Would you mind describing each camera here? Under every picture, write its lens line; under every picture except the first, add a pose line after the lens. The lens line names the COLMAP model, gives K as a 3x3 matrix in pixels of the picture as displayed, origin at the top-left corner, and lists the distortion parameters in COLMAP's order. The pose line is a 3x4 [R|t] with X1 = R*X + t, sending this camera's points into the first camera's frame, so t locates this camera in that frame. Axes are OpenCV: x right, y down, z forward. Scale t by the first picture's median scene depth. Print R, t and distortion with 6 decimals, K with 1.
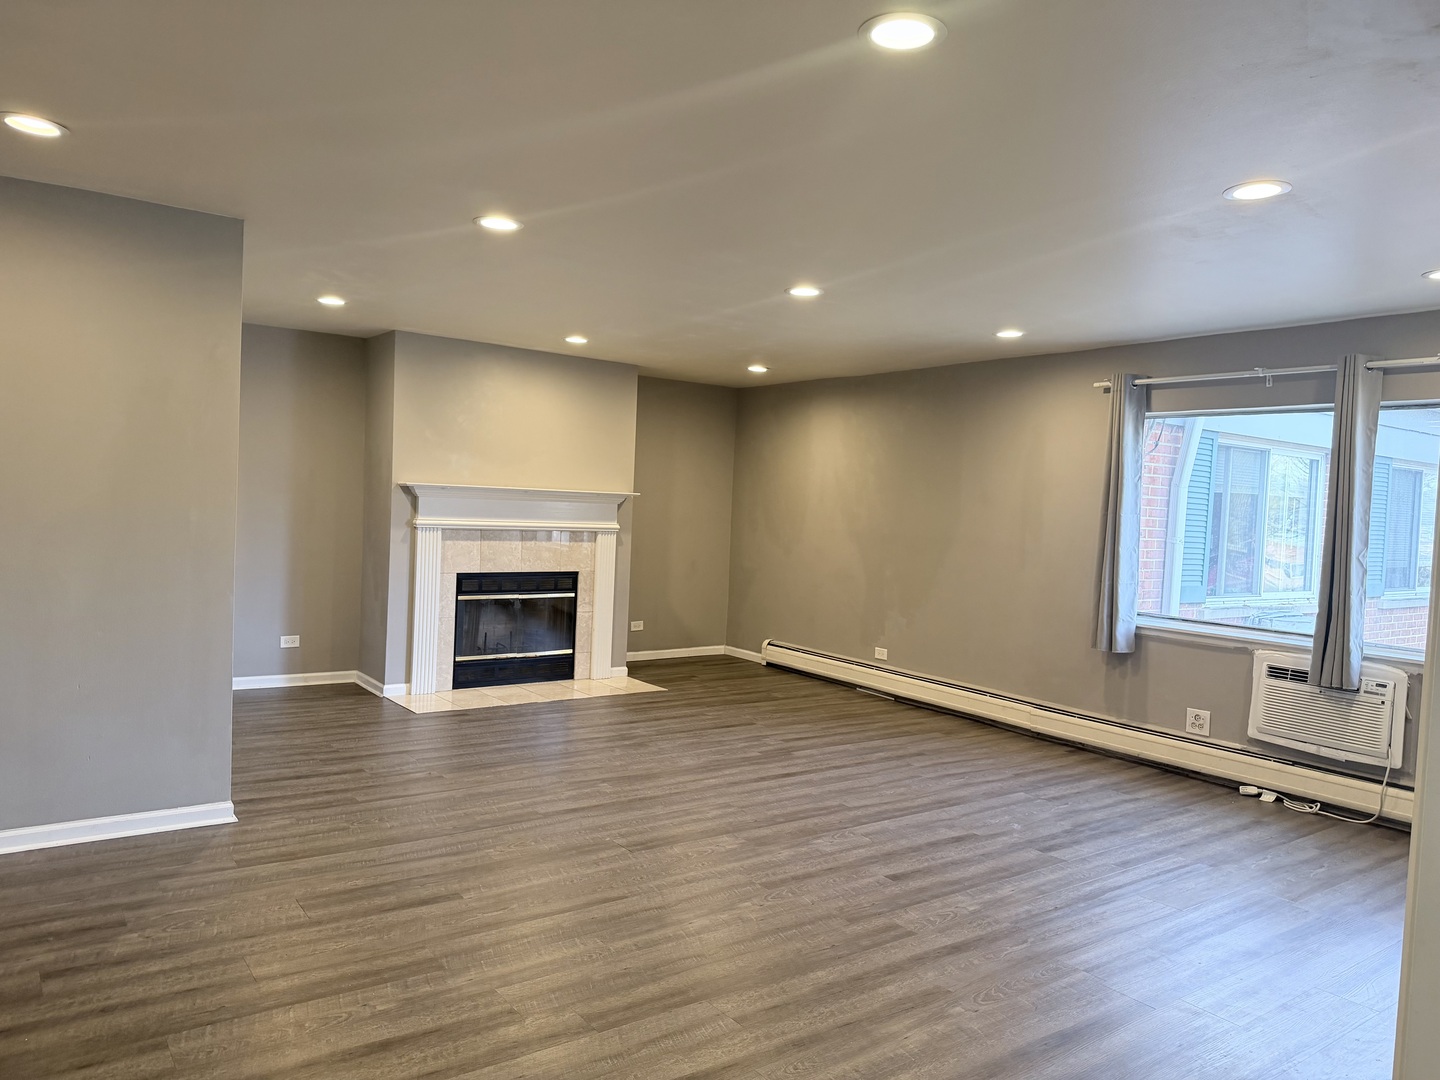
lens RADIAL K [[1007.5, 0, 719.8], [0, 1007.5, 548.1], [0, 0, 1]] dist [0.042849, -0.045671]
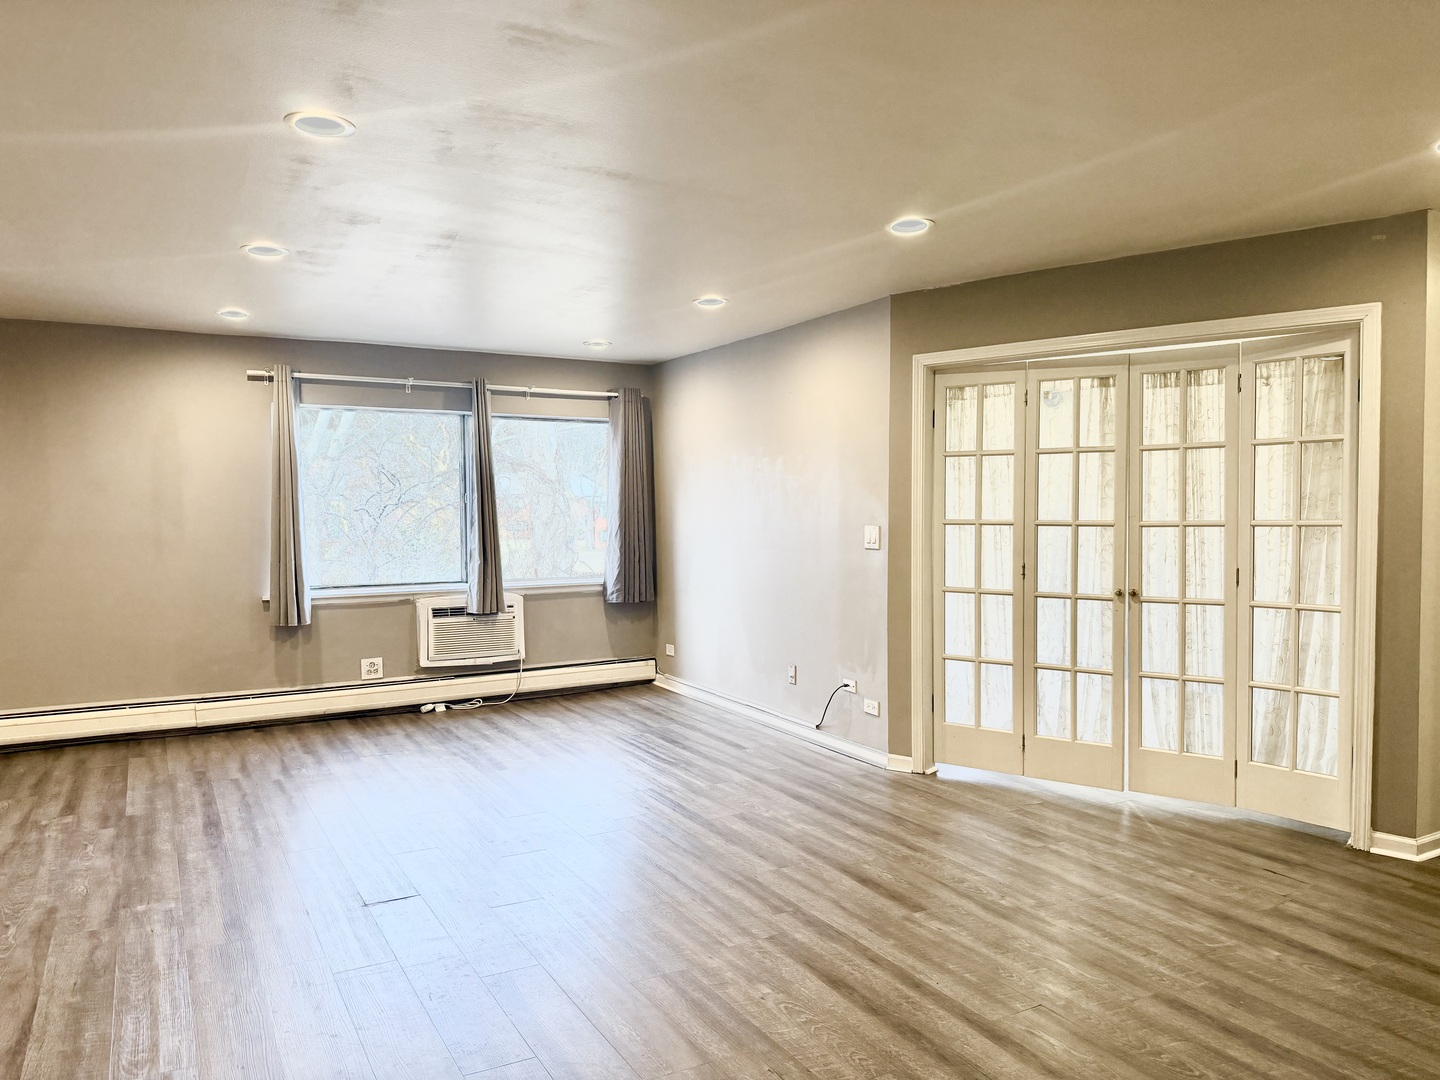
lens RADIAL K [[1007.5, 0, 726.8], [0, 1007.5, 536.3], [0, 0, 1]] dist [0.042849, -0.045671]
pose [[0.111255, -0.072713, 0.991128, -0.664997], [0.058592, 0.996065, 0.066498, -0.039158], [-0.992063, 0.050674, 0.115077, 0.451740]]
